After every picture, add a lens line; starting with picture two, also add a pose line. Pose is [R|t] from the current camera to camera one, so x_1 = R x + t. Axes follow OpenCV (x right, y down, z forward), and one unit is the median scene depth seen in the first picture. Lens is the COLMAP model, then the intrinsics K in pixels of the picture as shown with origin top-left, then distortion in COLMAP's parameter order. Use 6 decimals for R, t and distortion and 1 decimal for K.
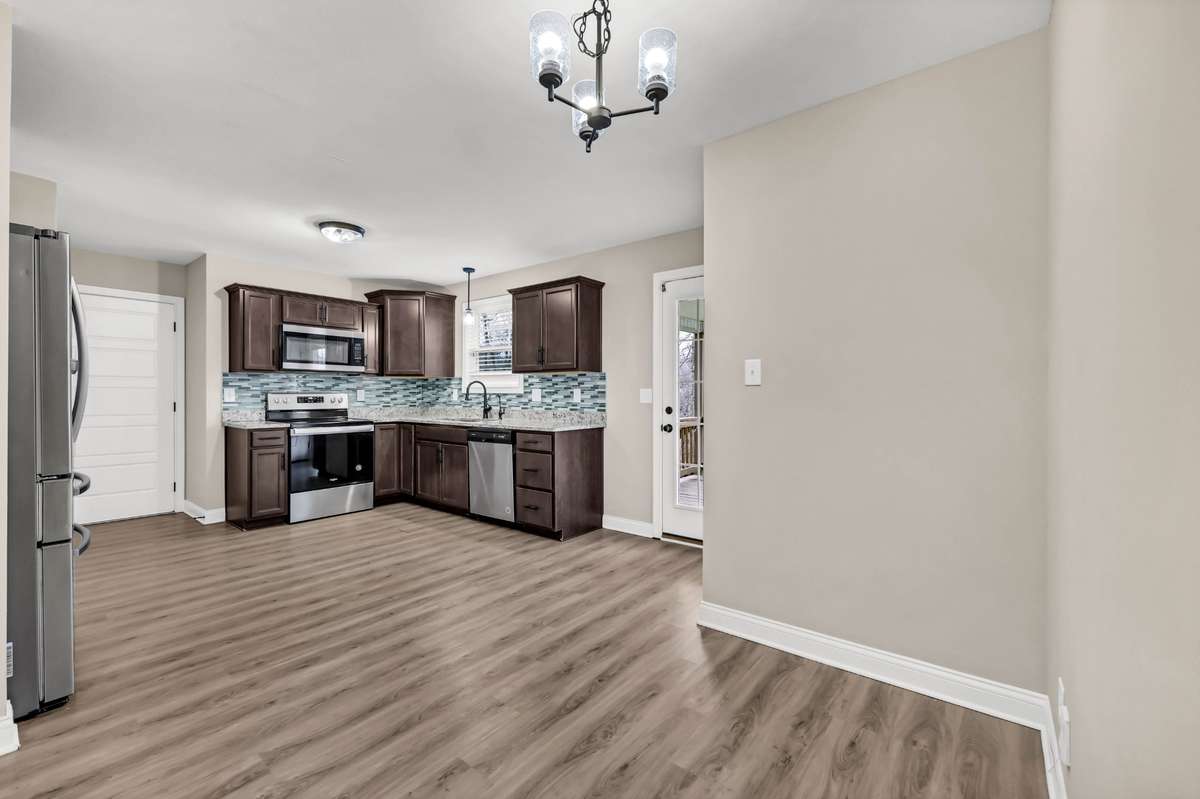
lens RADIAL K [[500.6, 0, 599.6], [0, 500.6, 398.0], [0, 0, 1]] dist [0.001550, -0.000056]
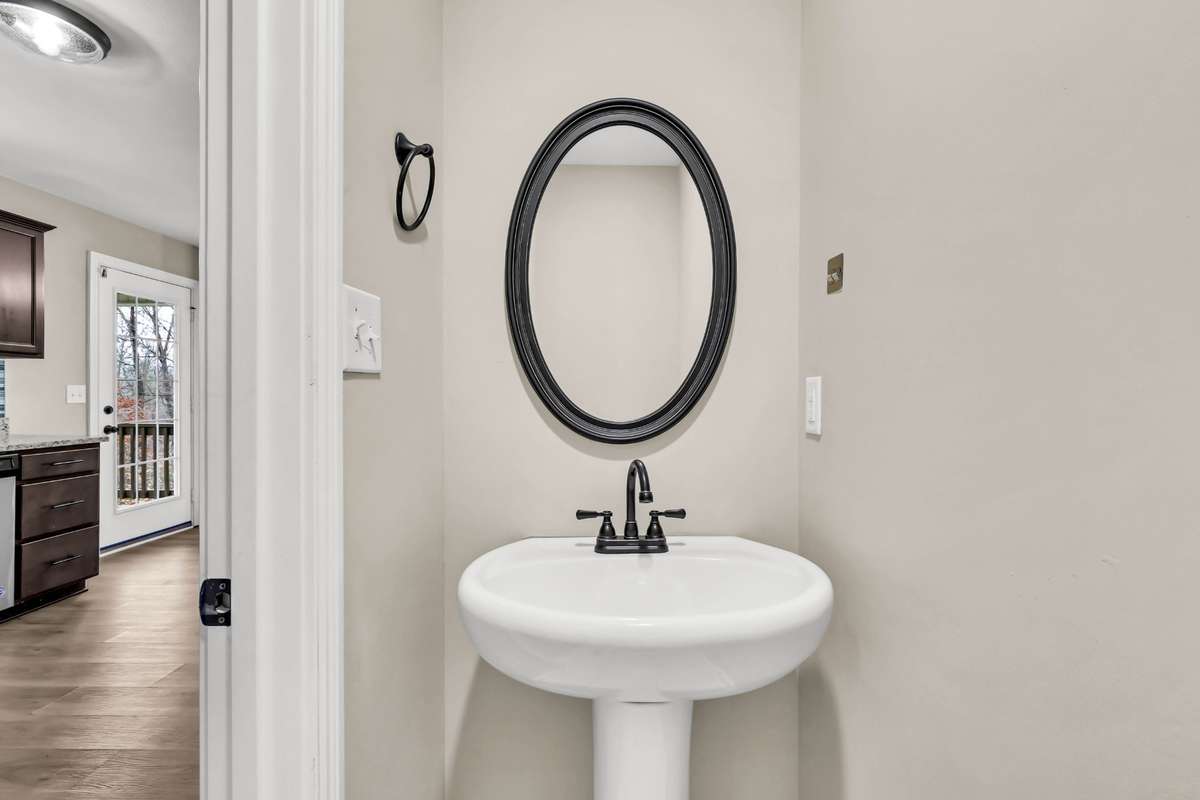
lens RADIAL K [[500.6, 0, 601.4], [0, 500.6, 397.3], [0, 0, 1]] dist [0.001550, -0.000056]
pose [[-0.618489, -0.007176, 0.785761, -1.094712], [-0.002371, 0.999971, 0.007266, -0.006868], [-0.785790, 0.002631, -0.618488, 0.835820]]
